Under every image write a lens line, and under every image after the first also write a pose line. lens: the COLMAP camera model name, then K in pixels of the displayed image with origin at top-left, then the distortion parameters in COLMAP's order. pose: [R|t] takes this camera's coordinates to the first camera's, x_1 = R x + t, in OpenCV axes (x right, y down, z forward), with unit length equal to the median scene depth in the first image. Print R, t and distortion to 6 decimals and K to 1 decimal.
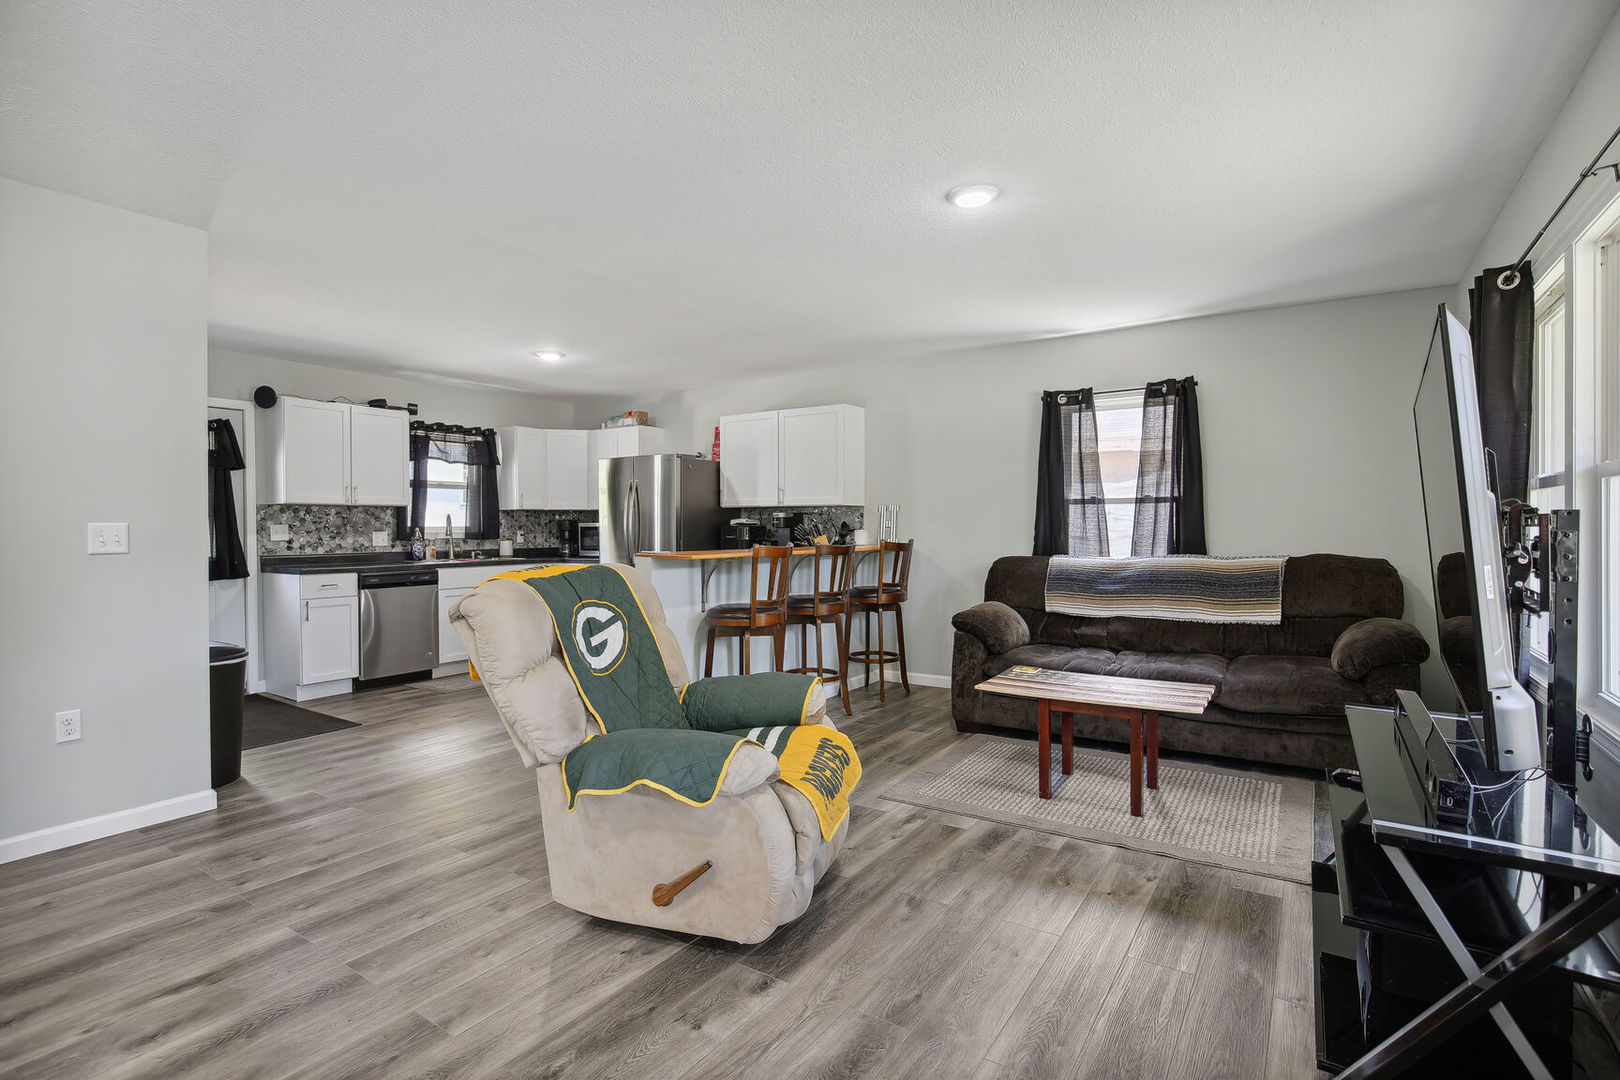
lens RADIAL K [[775.2, 0, 807.4], [0, 775.2, 533.3], [0, 0, 1]] dist [-0.025572, -0.000196]
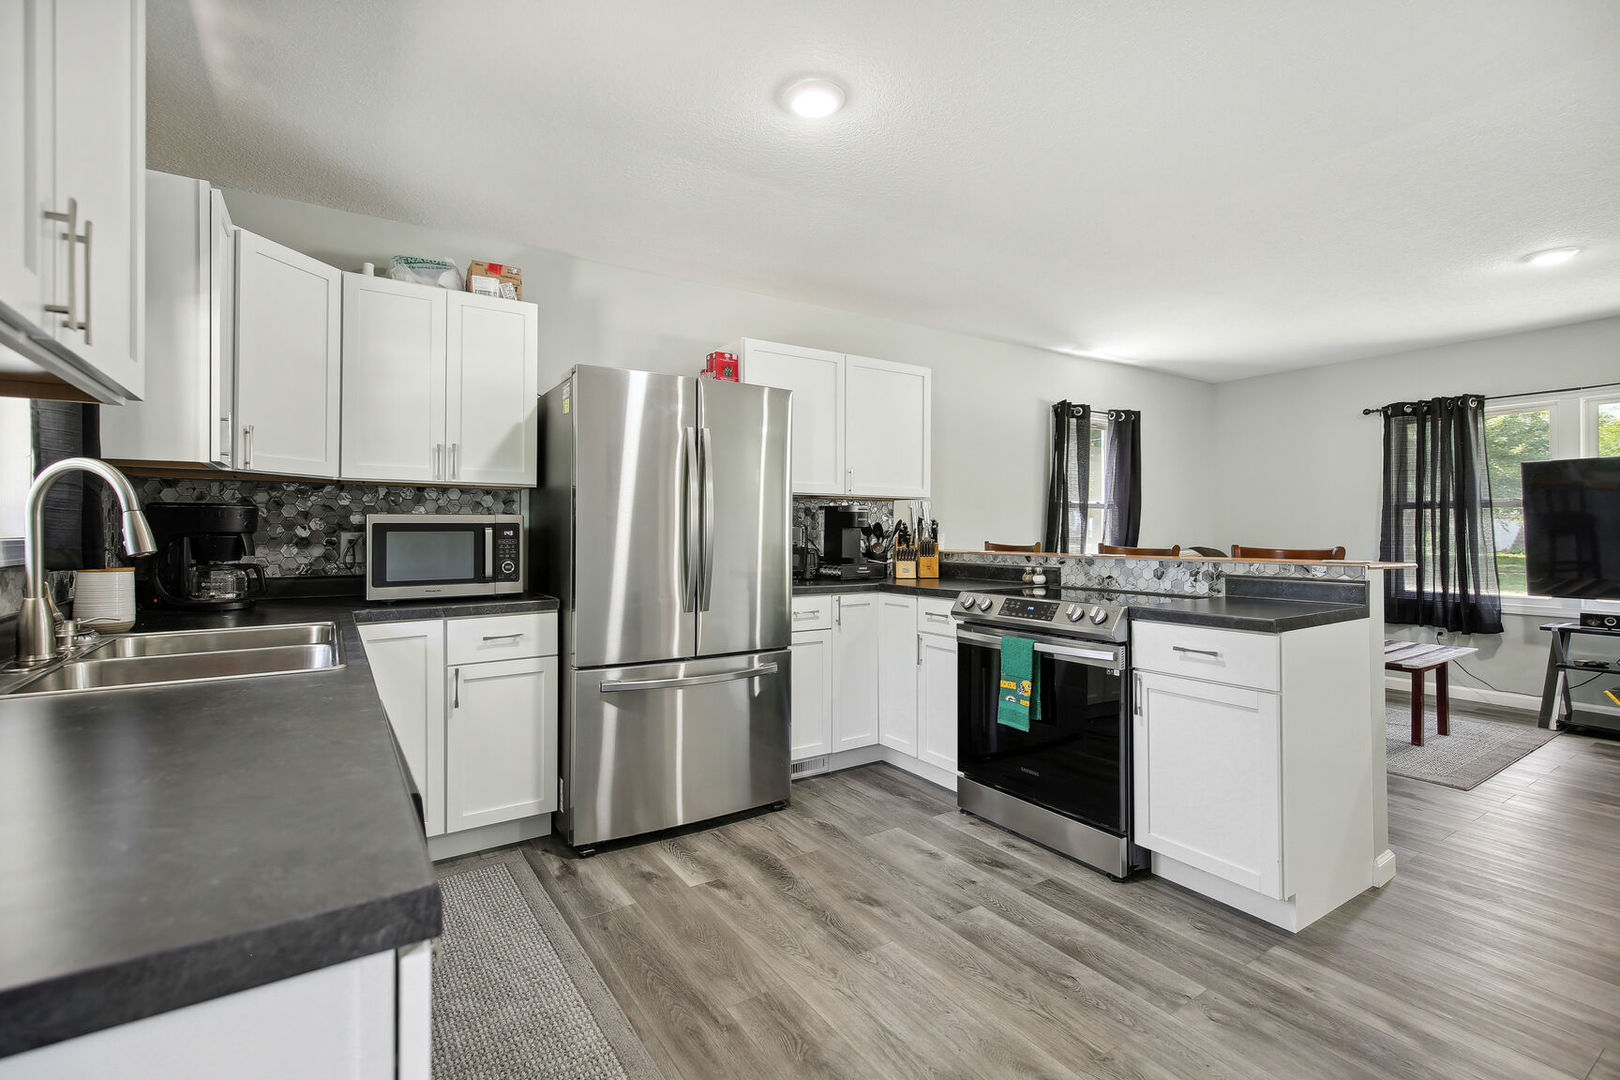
lens RADIAL K [[732.7, 0, 812.4], [0, 732.7, 530.0], [0, 0, 1]] dist [0.002869, 0.000548]
pose [[0.388640, 0.002805, 0.921385, -0.763309], [0.005626, 0.999970, -0.005417, -0.002924], [-0.921372, 0.007289, 0.388613, 0.950551]]
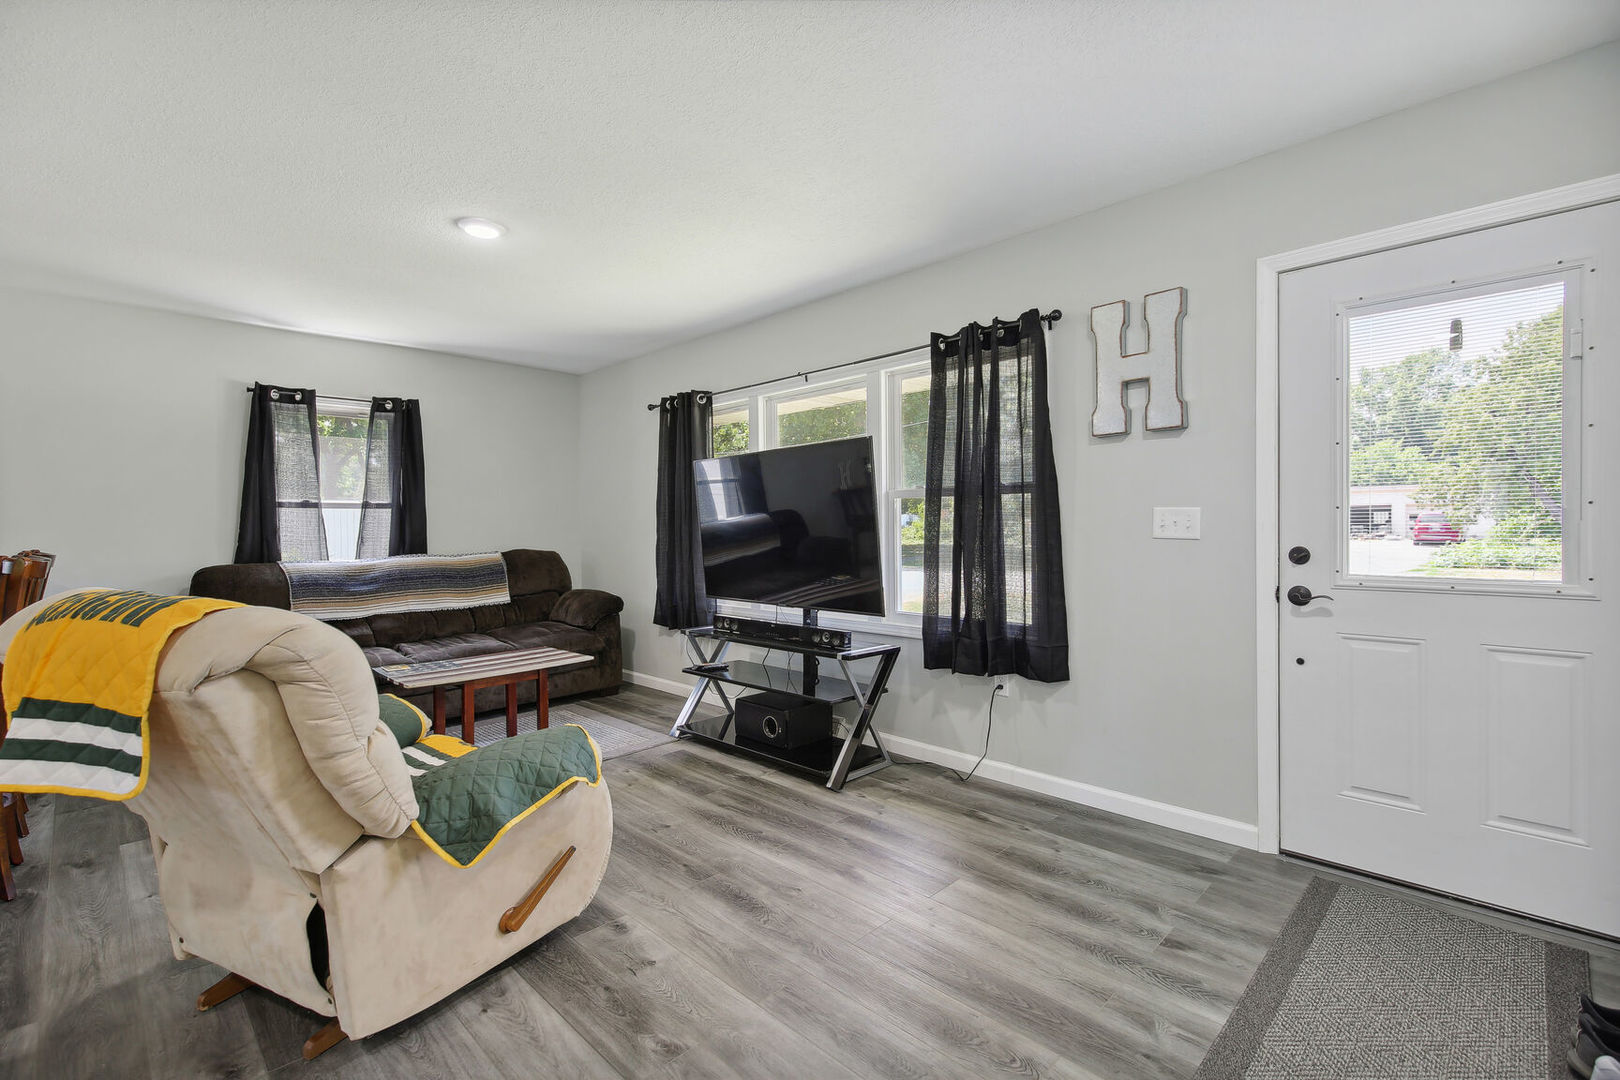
lens RADIAL K [[732.7, 0, 812.4], [0, 732.7, 530.0], [0, 0, 1]] dist [0.002869, 0.000548]
pose [[0.181850, -0.006191, 0.983307, -0.438031], [0.015886, 0.999868, 0.003357, -0.002542], [-0.983198, 0.015010, 0.181924, 0.204017]]
